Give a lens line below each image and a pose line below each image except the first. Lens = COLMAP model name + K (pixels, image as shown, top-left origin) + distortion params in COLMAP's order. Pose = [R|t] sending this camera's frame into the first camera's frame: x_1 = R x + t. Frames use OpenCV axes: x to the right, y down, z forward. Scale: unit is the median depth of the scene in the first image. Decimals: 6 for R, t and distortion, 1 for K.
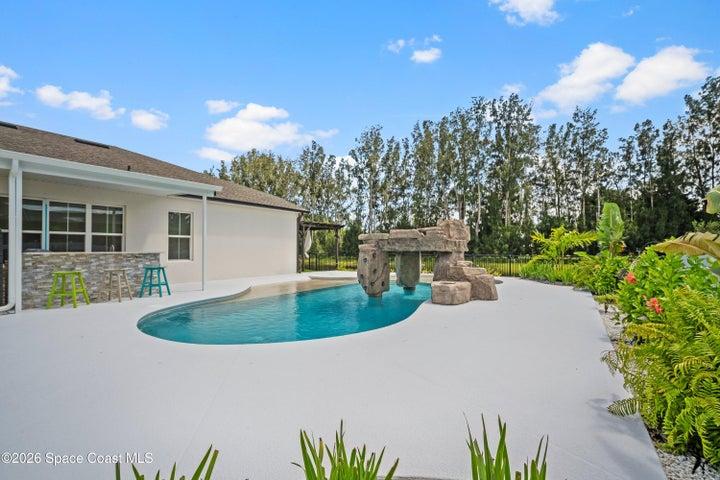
lens RADIAL K [[326.3, 0, 361.8], [0, 326.3, 247.0], [0, 0, 1]] dist [-0.000153, -0.000143]
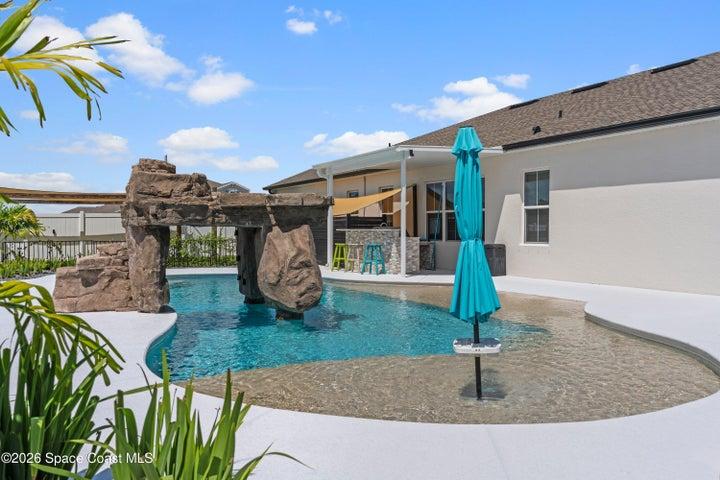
lens RADIAL K [[585.8, 0, 360.7], [0, 585.8, 237.9], [0, 0, 1]] dist [-0.002956, 0.013065]
pose [[-0.698039, 0.024266, -0.715648, 0.531759], [0.005745, 0.999583, 0.028290, -0.005590], [0.716036, 0.015636, -0.697888, 1.575297]]
